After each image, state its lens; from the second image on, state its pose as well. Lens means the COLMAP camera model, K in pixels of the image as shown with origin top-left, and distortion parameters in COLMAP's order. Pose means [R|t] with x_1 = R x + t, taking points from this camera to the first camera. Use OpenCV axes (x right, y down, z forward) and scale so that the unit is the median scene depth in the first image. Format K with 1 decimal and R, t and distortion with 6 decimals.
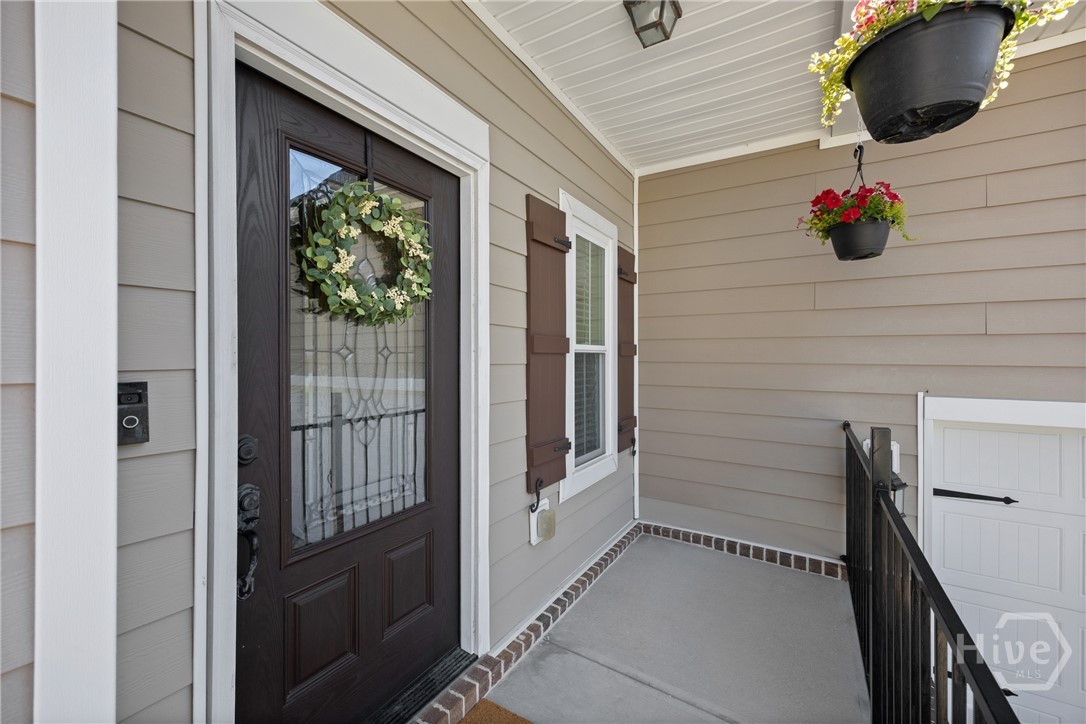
lens RADIAL K [[426.9, 0, 542.7], [0, 426.9, 356.2], [0, 0, 1]] dist [-0.002943, 0.000313]
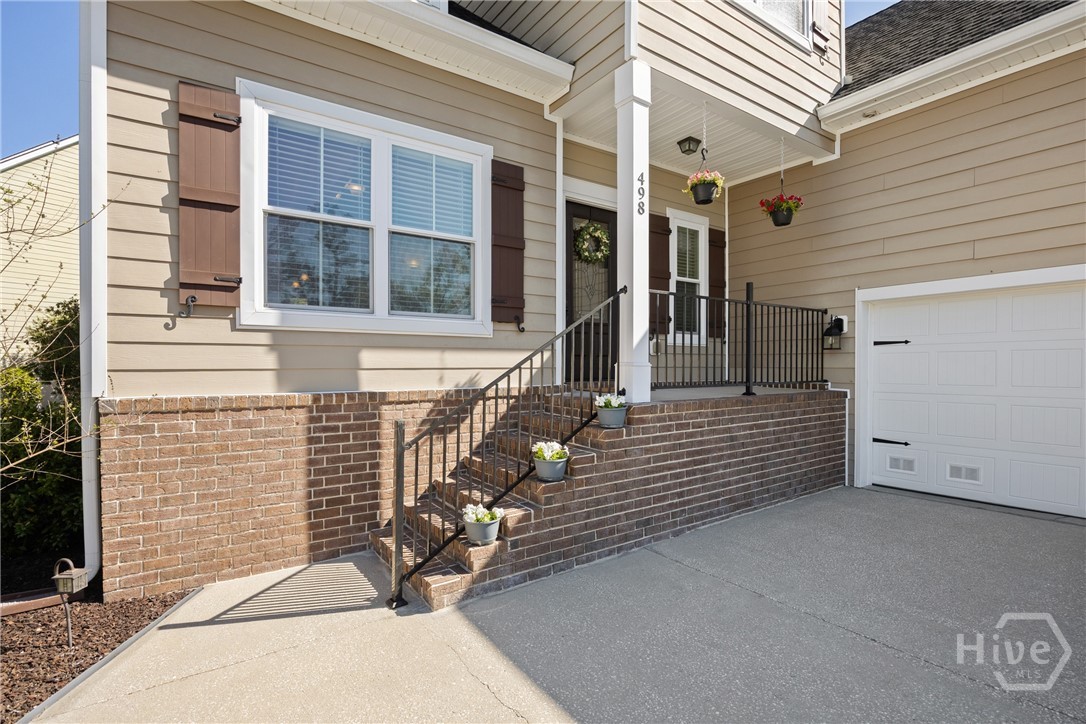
lens RADIAL K [[531.9, 0, 553.7], [0, 531.9, 366.6], [0, 0, 1]] dist [-0.000602, 0.000195]
pose [[0.916846, -0.003114, -0.399228, 0.617801], [-0.000029, 0.999969, -0.007866, 0.480671], [0.399240, 0.007224, 0.916818, -1.838535]]
